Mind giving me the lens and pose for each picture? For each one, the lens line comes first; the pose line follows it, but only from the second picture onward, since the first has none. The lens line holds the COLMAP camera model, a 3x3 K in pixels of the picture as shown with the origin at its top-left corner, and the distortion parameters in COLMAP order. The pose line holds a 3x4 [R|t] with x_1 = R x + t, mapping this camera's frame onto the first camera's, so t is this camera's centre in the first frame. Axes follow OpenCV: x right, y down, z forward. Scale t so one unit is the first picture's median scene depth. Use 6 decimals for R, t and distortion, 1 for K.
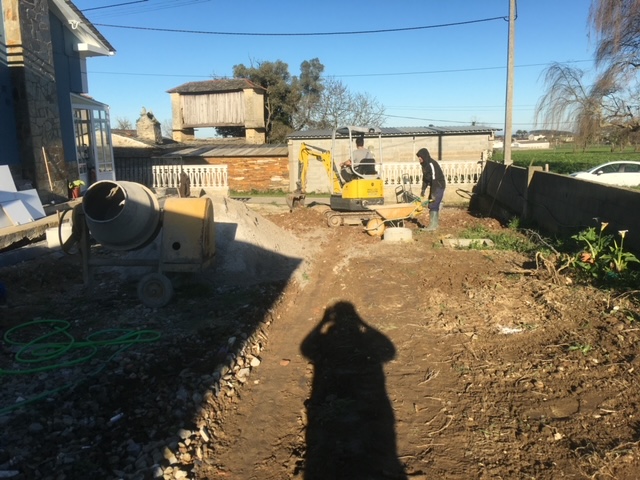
lens RADIAL K [[535.9, 0, 318.4], [0, 535.9, 242.0], [0, 0, 1]] dist [0.071947, -0.121323]
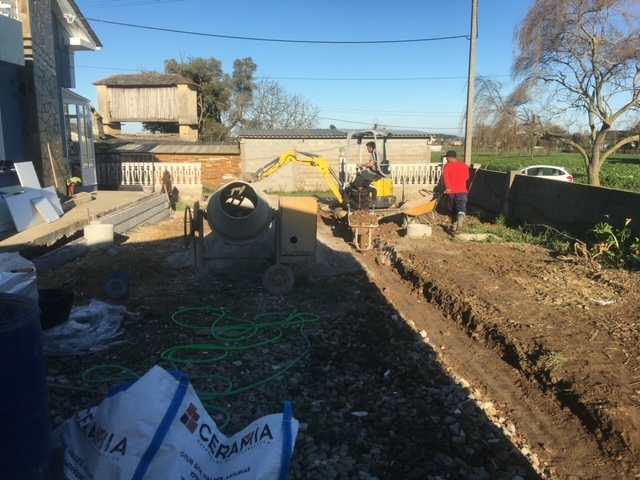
lens RADIAL K [[535.9, 0, 321.0], [0, 535.9, 241.8], [0, 0, 1]] dist [0.071947, -0.121323]
pose [[0.983546, -0.008297, 0.180465, -0.137993], [0.007774, 0.999963, 0.003607, 0.002491], [-0.180488, -0.002145, 0.983575, -0.036761]]
